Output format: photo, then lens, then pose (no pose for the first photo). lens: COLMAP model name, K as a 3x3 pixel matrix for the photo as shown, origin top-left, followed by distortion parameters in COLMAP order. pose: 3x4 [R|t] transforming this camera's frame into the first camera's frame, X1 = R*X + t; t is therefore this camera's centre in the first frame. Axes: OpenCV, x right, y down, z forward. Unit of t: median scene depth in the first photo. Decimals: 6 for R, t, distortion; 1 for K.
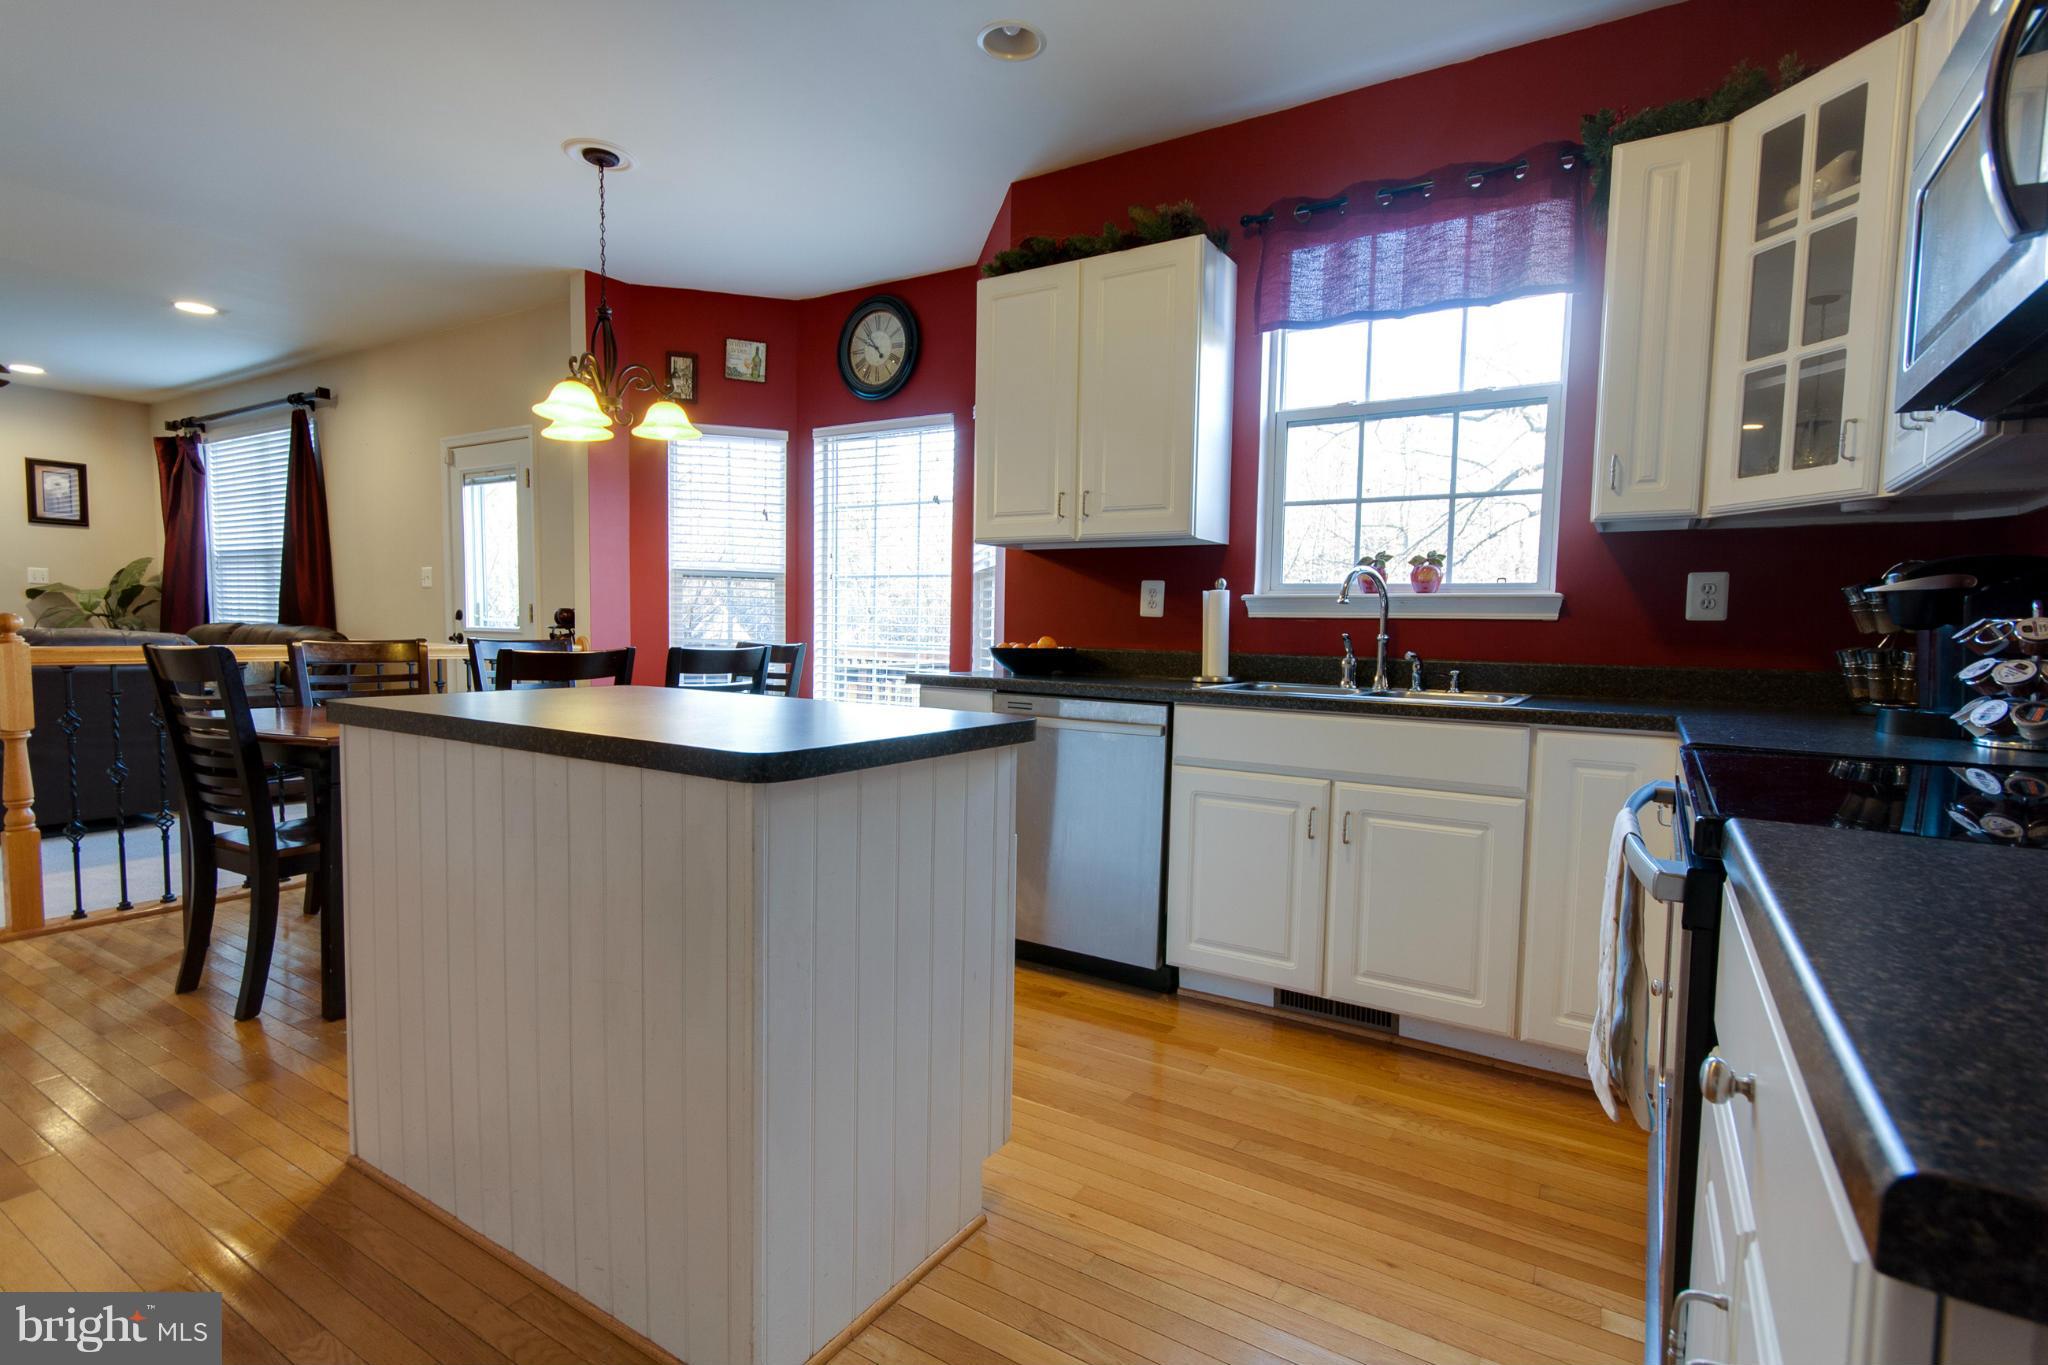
lens RADIAL K [[975.5, 0, 1038.5], [0, 975.5, 693.4], [0, 0, 1]] dist [0.008218, -0.000475]
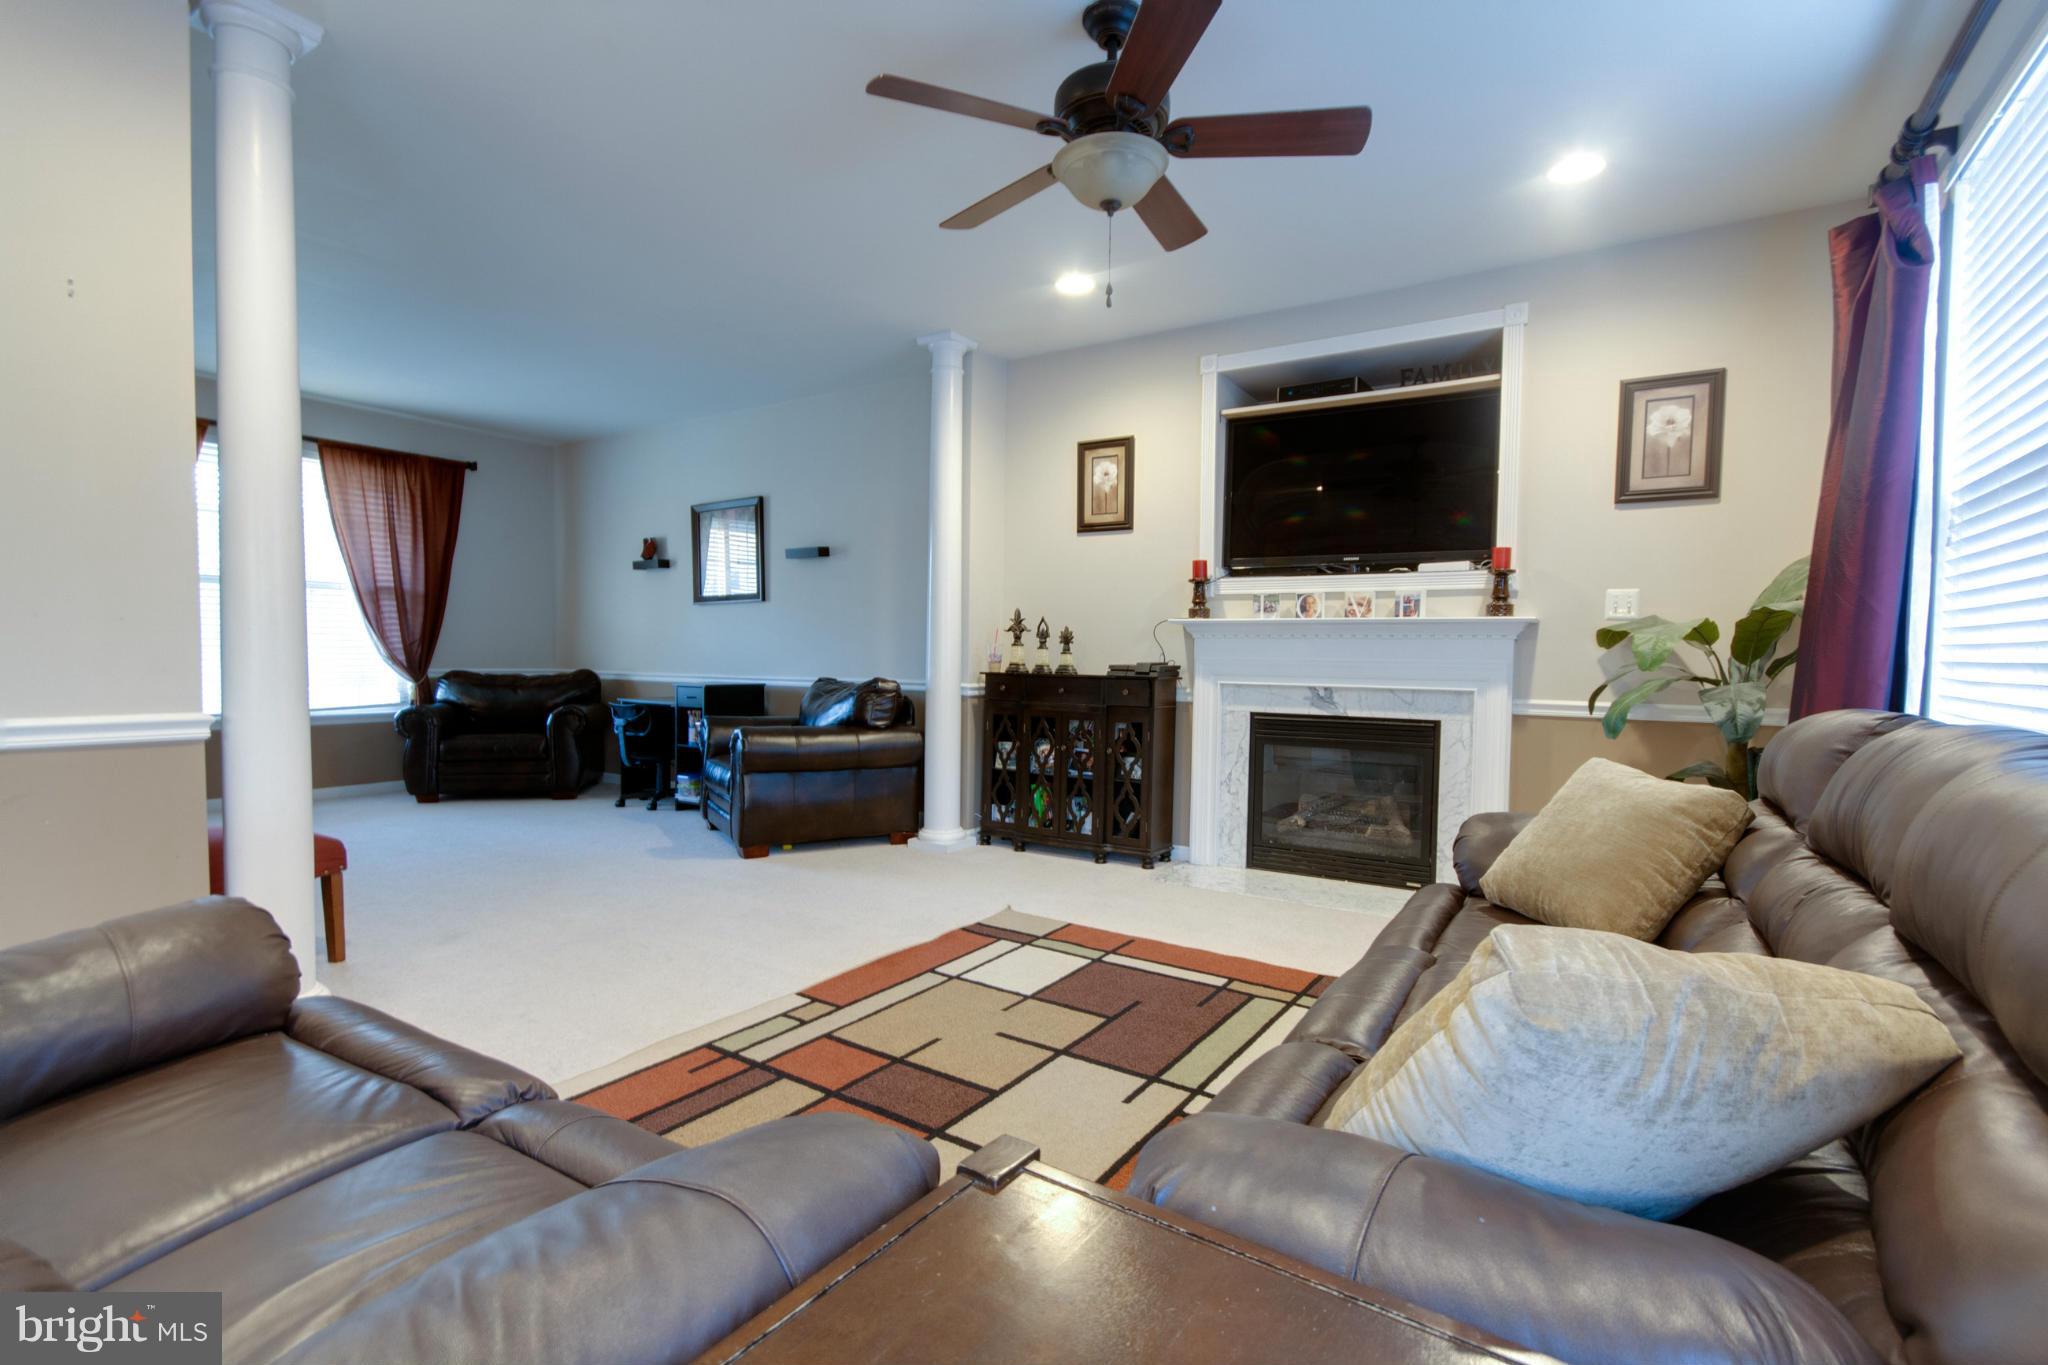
lens RADIAL K [[943.5, 0, 1031.8], [0, 943.5, 678.8], [0, 0, 1]] dist [0.010101, -0.001808]
pose [[-0.010118, 0.011014, -0.999888, -1.232986], [-0.085422, 0.996274, 0.011838, -0.142015], [0.996293, 0.085533, -0.009140, 1.681611]]
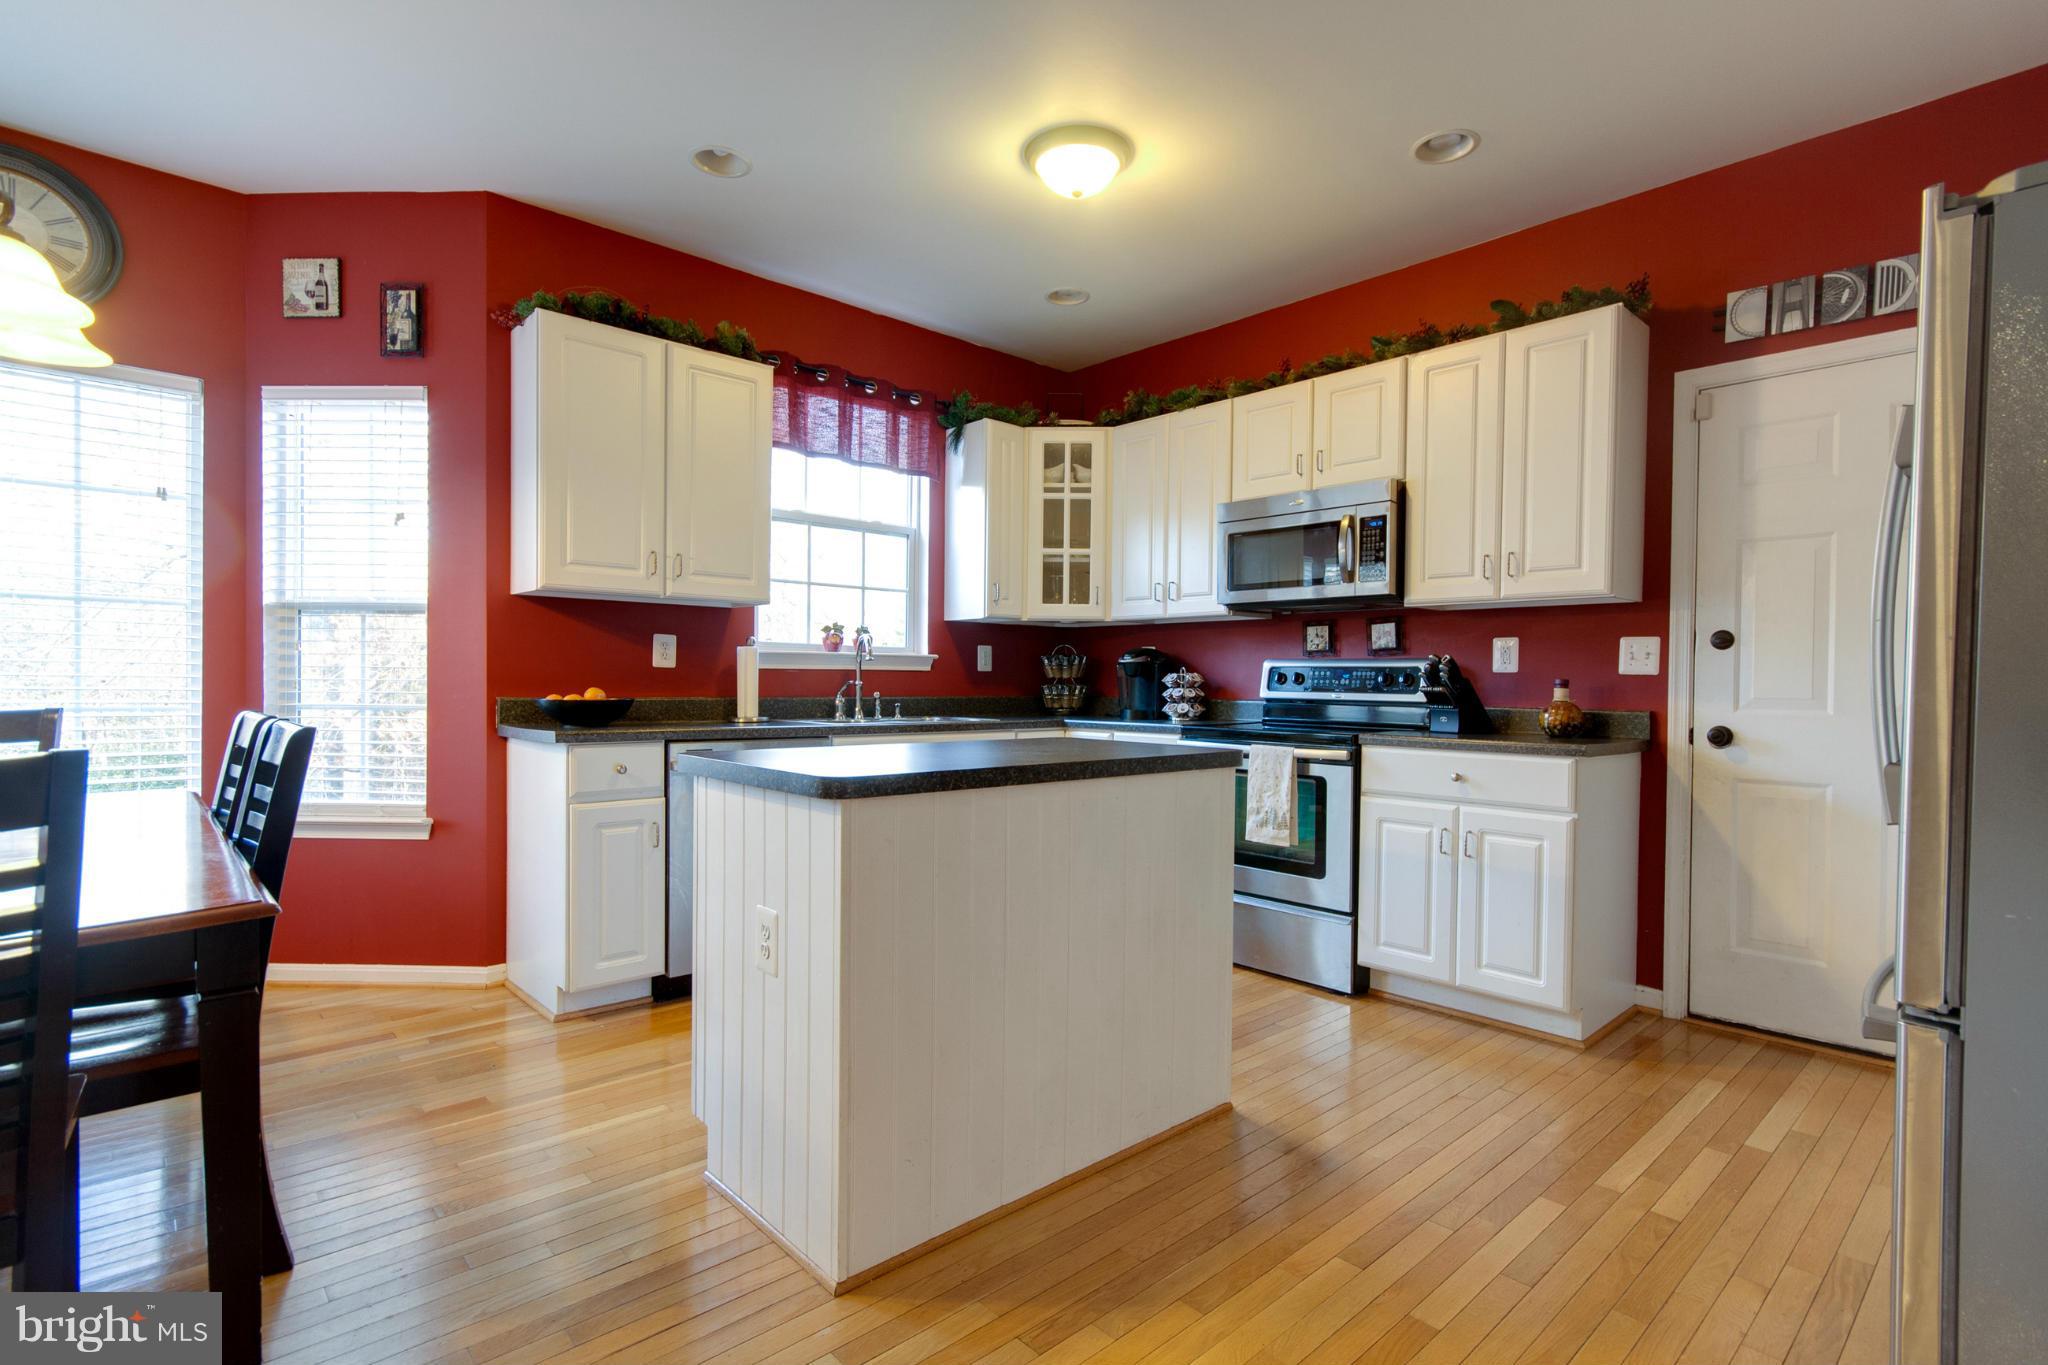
lens RADIAL K [[975.5, 0, 1032.1], [0, 975.5, 693.7], [0, 0, 1]] dist [0.008218, -0.000475]
pose [[0.268032, -0.028817, 0.962979, -0.915602], [0.061349, 0.998034, 0.012791, -0.041501], [-0.961455, 0.055650, 0.269273, 0.341952]]
